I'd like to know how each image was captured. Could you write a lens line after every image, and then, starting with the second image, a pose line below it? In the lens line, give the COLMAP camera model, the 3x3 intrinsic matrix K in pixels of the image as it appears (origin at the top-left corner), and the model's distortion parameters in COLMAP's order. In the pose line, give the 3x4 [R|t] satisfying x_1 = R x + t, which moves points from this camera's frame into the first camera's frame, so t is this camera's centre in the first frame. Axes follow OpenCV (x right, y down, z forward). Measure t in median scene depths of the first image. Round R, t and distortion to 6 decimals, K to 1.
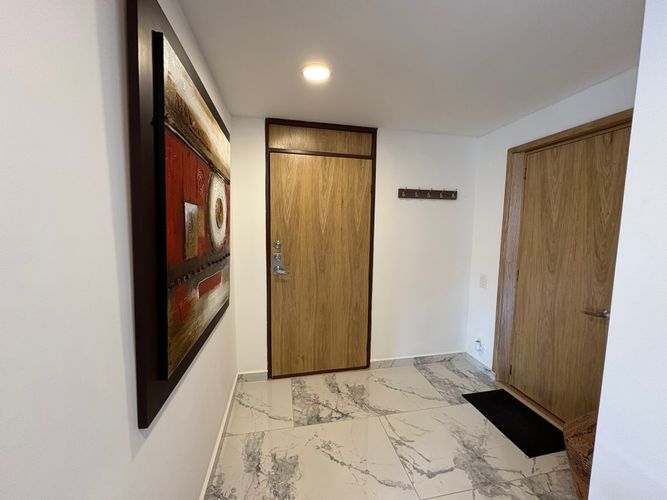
lens RADIAL K [[268.5, 0, 334.0], [0, 268.5, 249.4], [0, 0, 1]] dist [-0.001220, -0.000124]
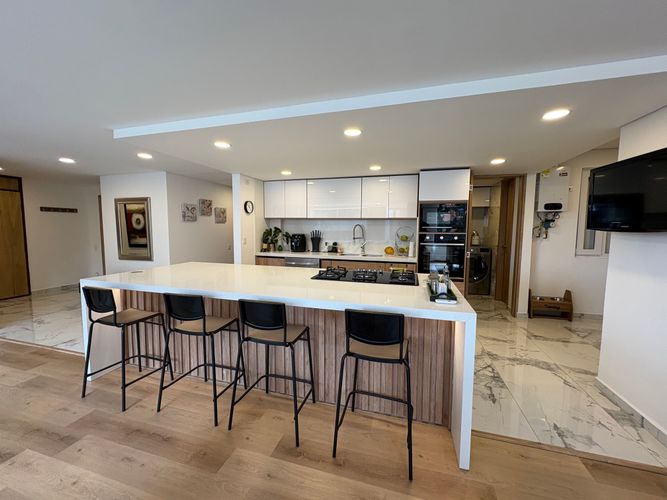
lens RADIAL K [[268.5, 0, 332.4], [0, 268.5, 247.2], [0, 0, 1]] dist [-0.001220, -0.000124]
pose [[0.545289, -0.069791, 0.835338, -0.298783], [0.124531, 0.992214, 0.001606, 0.383345], [-0.828946, 0.103150, 0.549734, -2.082832]]
